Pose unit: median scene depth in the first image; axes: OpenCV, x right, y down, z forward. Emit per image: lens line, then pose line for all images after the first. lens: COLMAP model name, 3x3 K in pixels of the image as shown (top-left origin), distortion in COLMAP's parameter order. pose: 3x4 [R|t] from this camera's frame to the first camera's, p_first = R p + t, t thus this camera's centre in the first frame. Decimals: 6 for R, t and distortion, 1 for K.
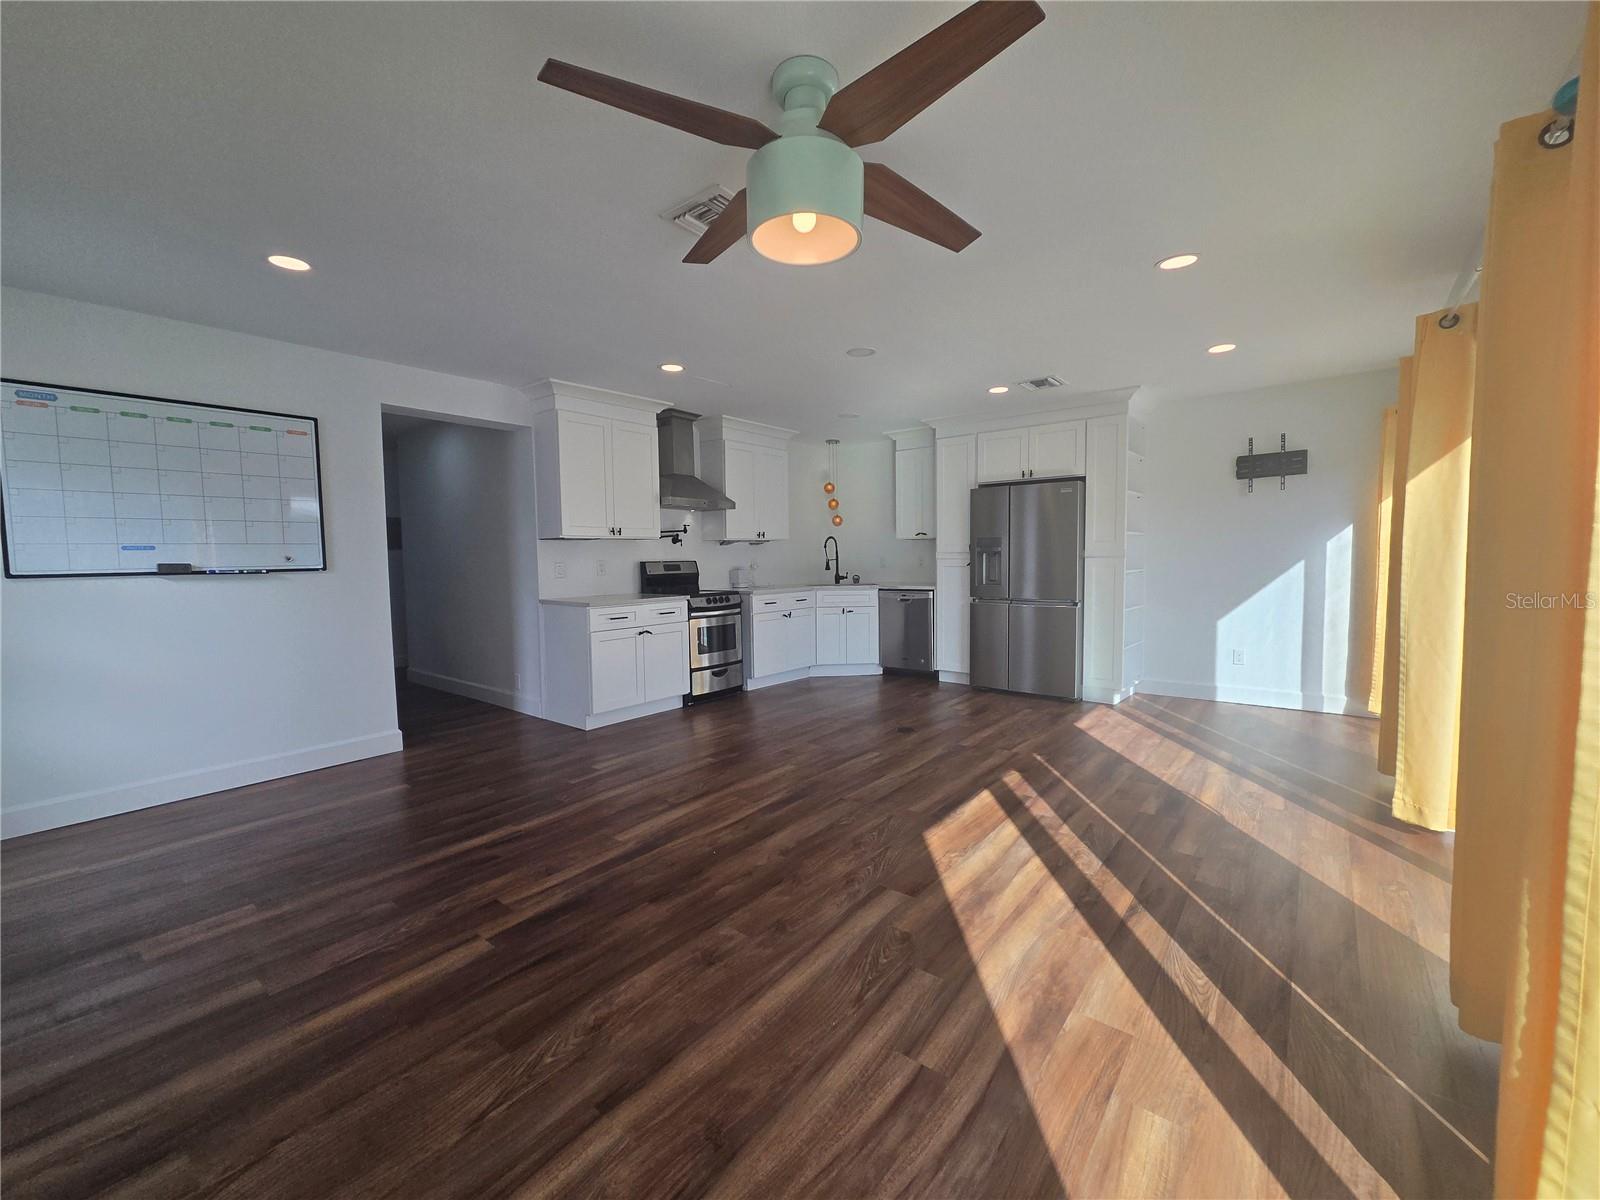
lens RADIAL K [[654.5, 0, 794.7], [0, 654.5, 599.5], [0, 0, 1]] dist [0.000595, 0.000832]
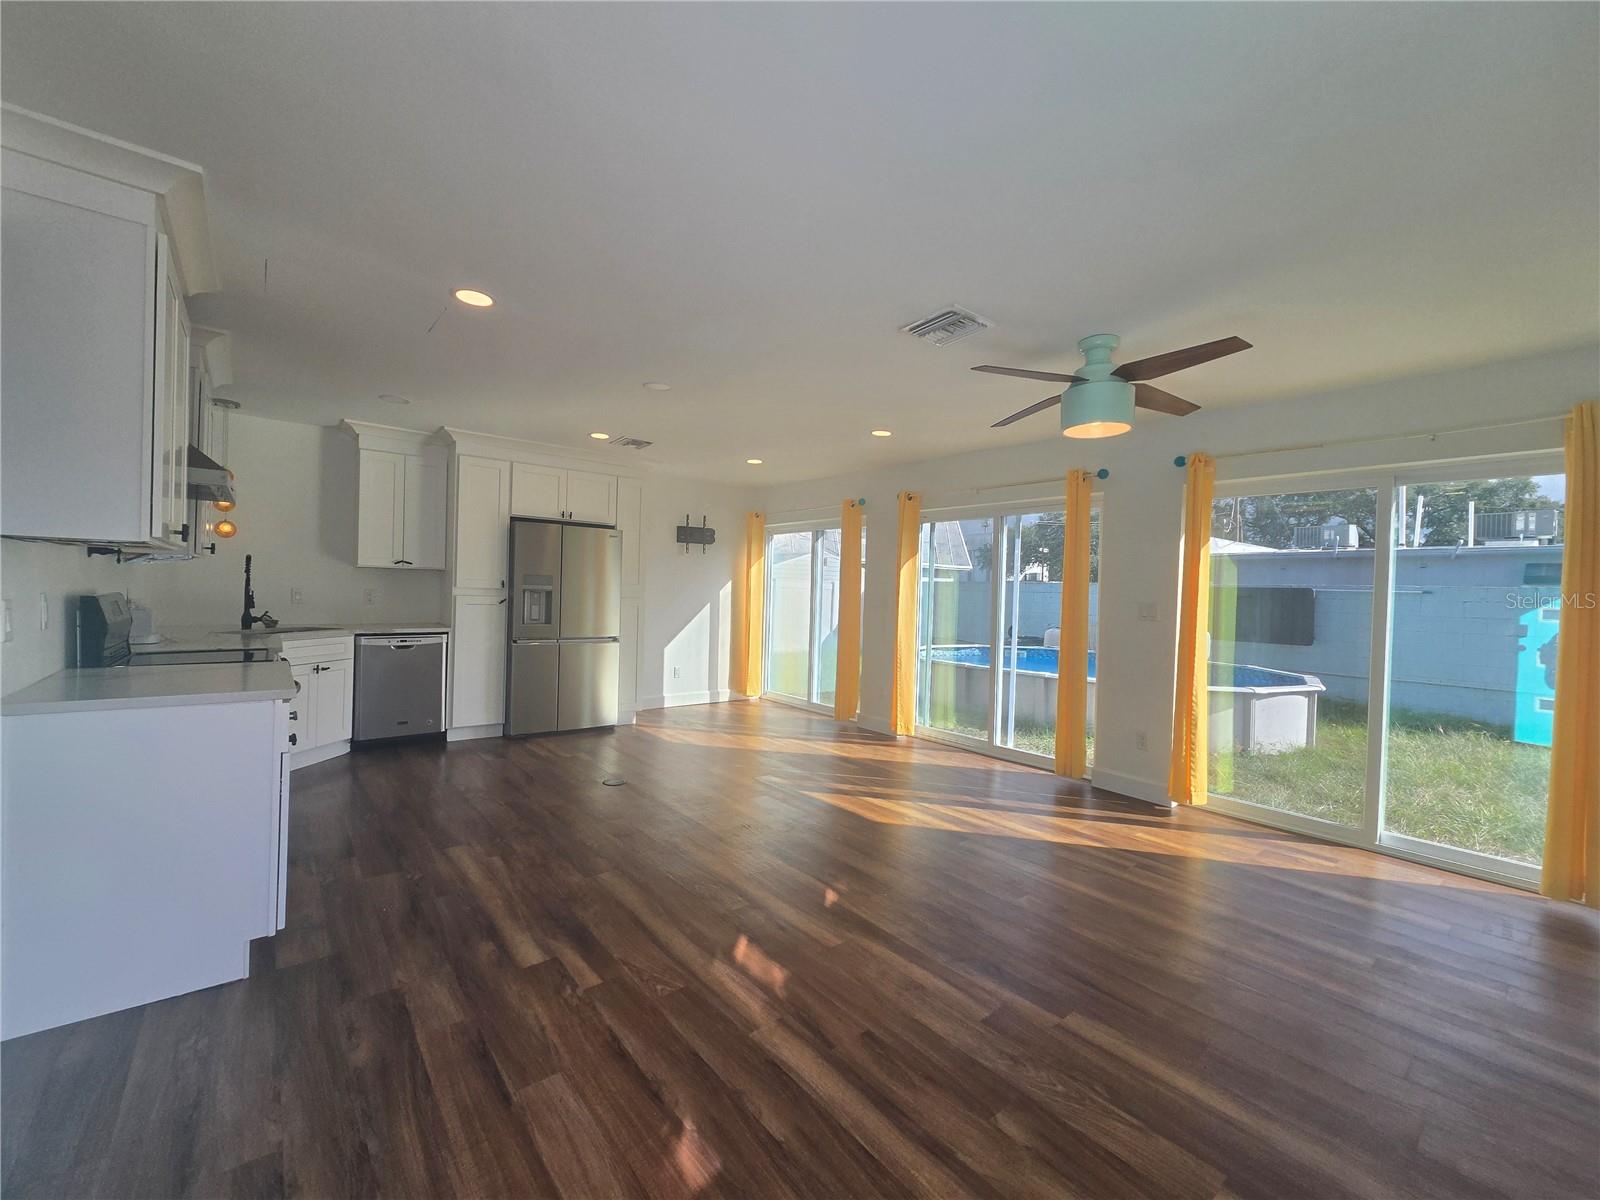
lens RADIAL K [[654.5, 0, 796.5], [0, 654.5, 596.5], [0, 0, 1]] dist [0.000595, 0.000832]
pose [[0.213798, 0.012019, 0.976804, -0.629468], [0.034517, 0.999207, -0.019849, -0.035667], [-0.976268, 0.037960, 0.213213, 0.487775]]
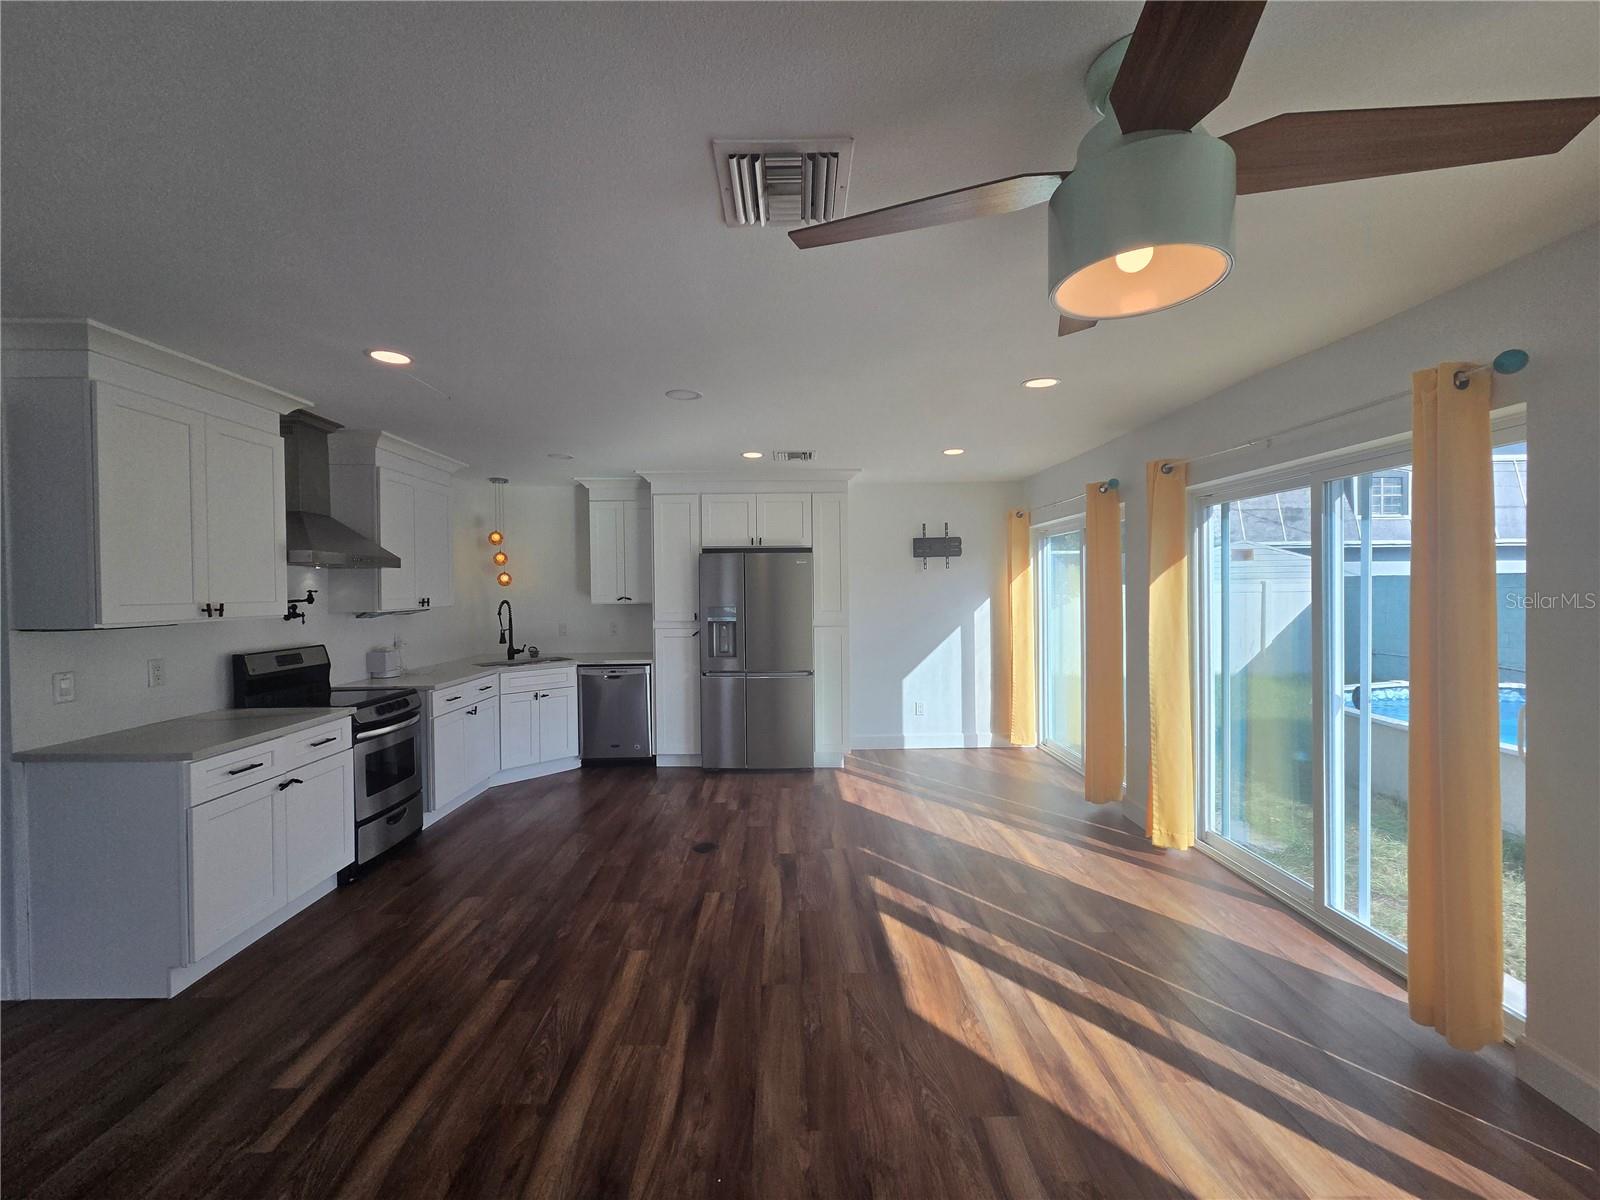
lens RADIAL K [[654.5, 0, 791.7], [0, 654.5, 599.6], [0, 0, 1]] dist [0.000595, 0.000832]
pose [[0.773319, -0.004434, 0.634002, -0.246531], [0.042149, 0.998123, -0.044431, -0.066940], [-0.632615, 0.061082, 0.772054, 0.246171]]
